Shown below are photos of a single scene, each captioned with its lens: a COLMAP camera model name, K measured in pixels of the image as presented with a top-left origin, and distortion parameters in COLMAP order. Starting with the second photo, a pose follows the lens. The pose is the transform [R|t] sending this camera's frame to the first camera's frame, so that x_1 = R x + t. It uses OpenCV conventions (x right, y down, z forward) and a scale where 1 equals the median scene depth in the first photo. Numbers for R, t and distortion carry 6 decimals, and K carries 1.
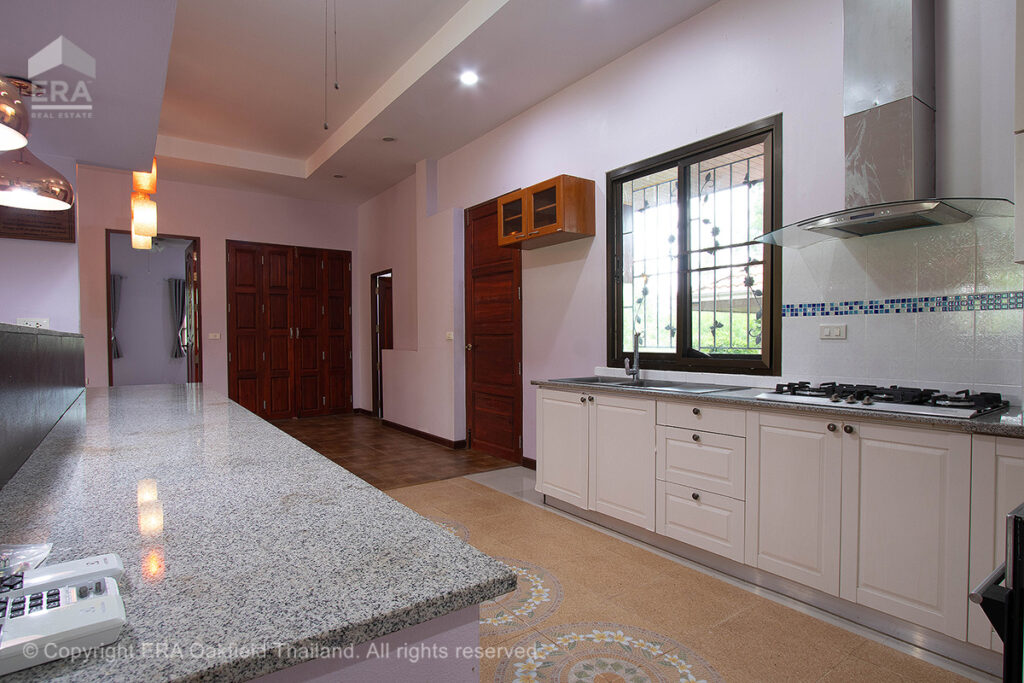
lens RADIAL K [[532.4, 0, 510.9], [0, 532.4, 314.2], [0, 0, 1]] dist [0.000755, 0.000108]
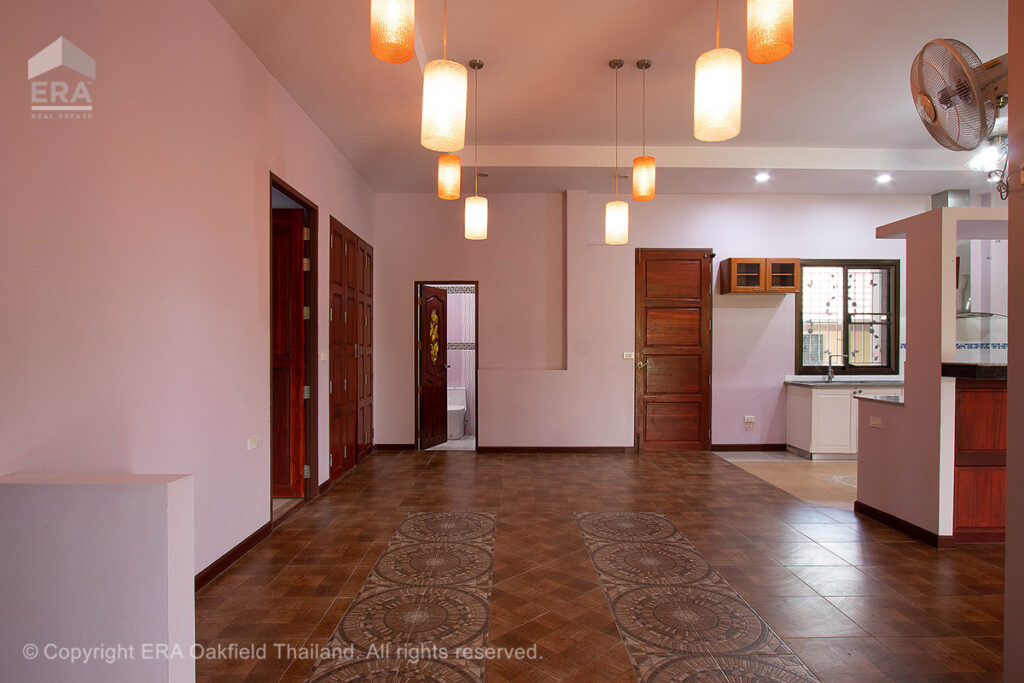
lens RADIAL K [[557.8, 0, 512.0], [0, 557.8, 341.5], [0, 0, 1]] dist [-0.001832, -0.000156]
pose [[0.561328, 0.004966, 0.827579, -1.847275], [-0.037325, 0.999116, 0.019321, -0.008308], [-0.826752, -0.041734, 0.561017, 0.781994]]
